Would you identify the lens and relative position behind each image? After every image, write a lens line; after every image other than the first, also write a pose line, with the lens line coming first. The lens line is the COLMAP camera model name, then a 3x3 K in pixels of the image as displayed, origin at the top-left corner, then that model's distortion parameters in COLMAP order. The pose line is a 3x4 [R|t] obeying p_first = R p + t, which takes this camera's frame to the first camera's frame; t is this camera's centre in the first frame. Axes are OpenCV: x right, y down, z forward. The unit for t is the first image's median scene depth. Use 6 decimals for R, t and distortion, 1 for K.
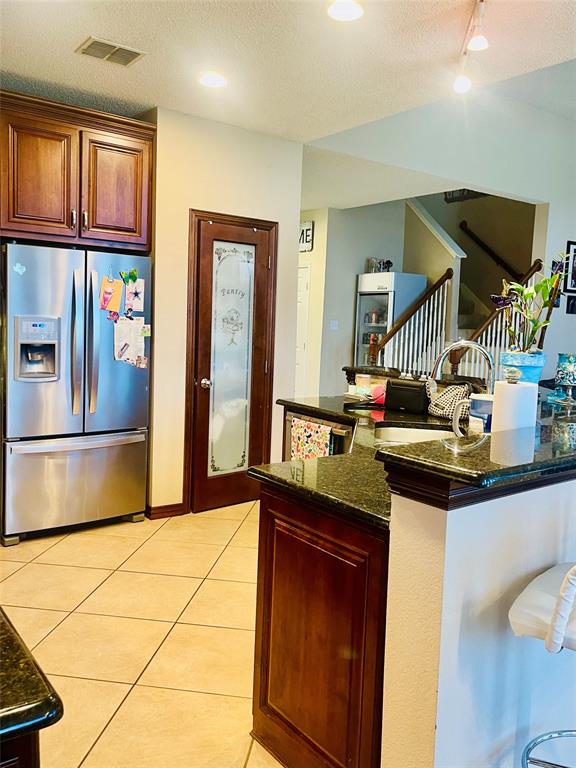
lens RADIAL K [[642.9, 0, 288.0], [0, 642.9, 384.0], [0, 0, 1]] dist [0.029287, -0.006235]
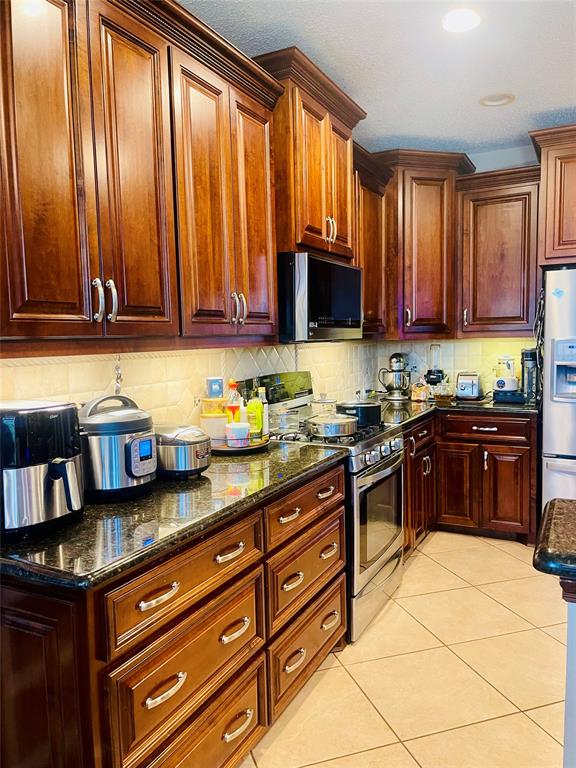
lens RADIAL K [[593.1, 0, 288.0], [0, 593.1, 384.0], [0, 0, 1]] dist [0.044007, -0.004399]
pose [[0.436712, 0.028641, -0.899145, 0.239528], [-0.060637, 0.998157, 0.002344, -0.006779], [0.897556, 0.053498, 0.437644, 0.171608]]
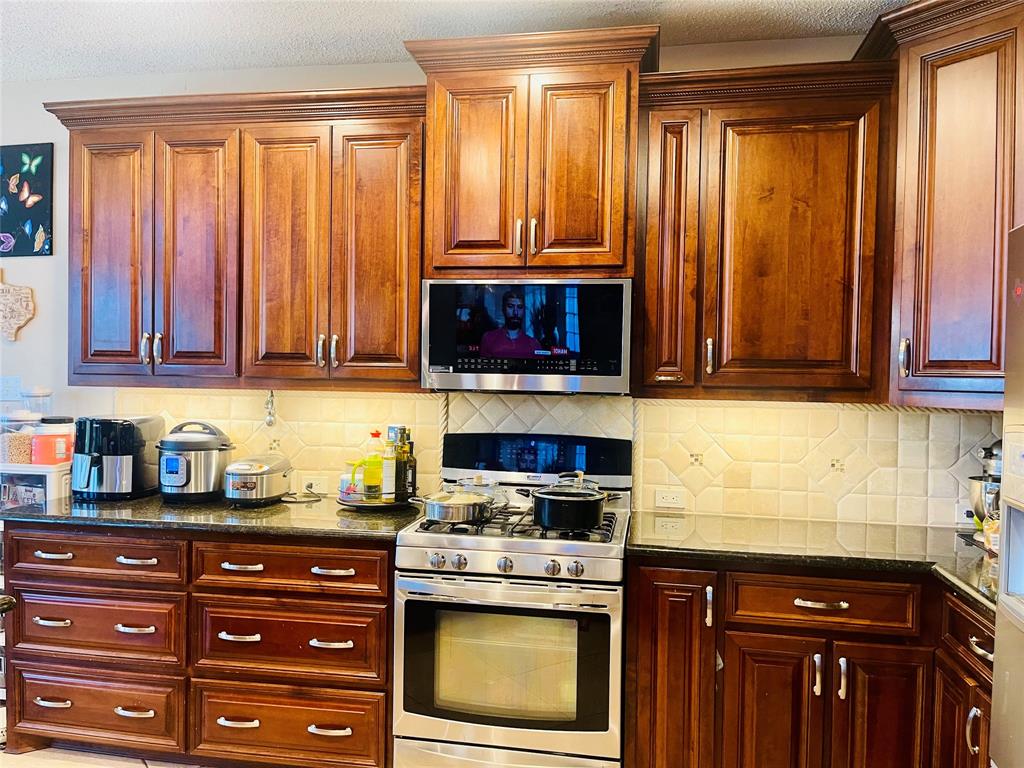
lens RADIAL K [[790.8, 0, 512.0], [0, 790.8, 384.0], [0, 0, 1]] dist [0.044007, -0.004399]
pose [[-0.738358, -0.044154, -0.672962, 0.064176], [-0.116244, 0.991252, 0.062502, -0.109734], [0.664315, 0.124377, -0.737032, 1.026936]]
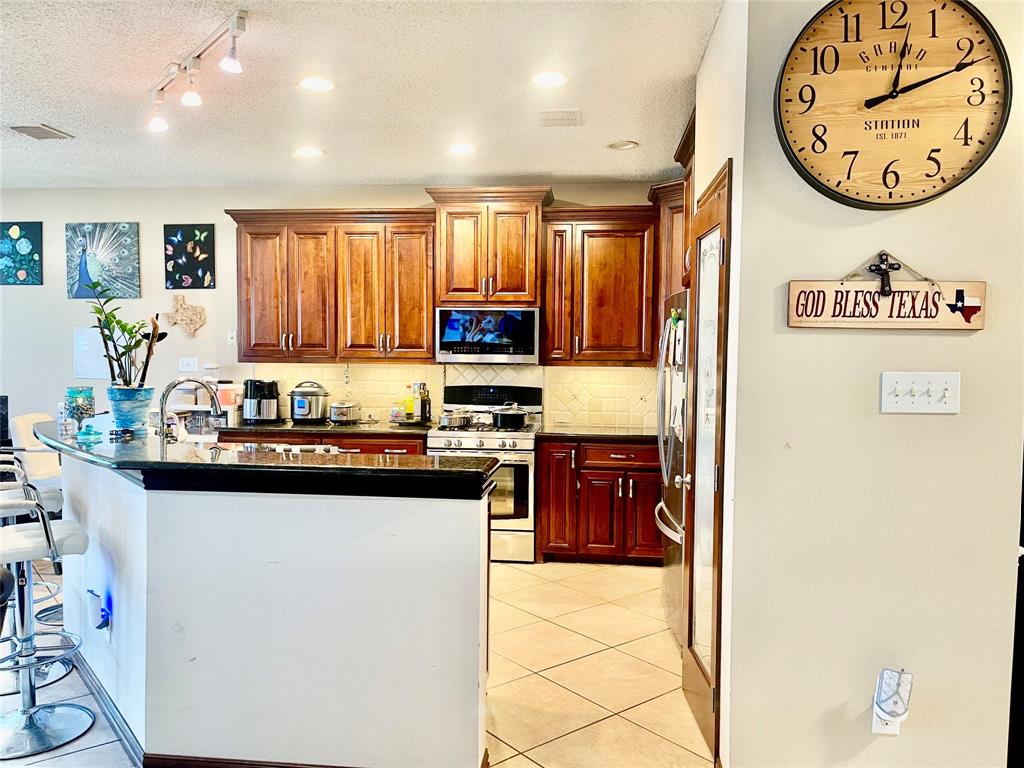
lens RADIAL K [[857.2, 0, 511.9], [0, 857.2, 411.7], [0, 0, 1]] dist [0.029287, -0.006235]
pose [[-0.688832, 0.004517, -0.724907, 0.649309], [-0.111523, 0.987416, 0.112126, -0.150498], [0.716291, 0.158080, -0.679660, 1.590115]]
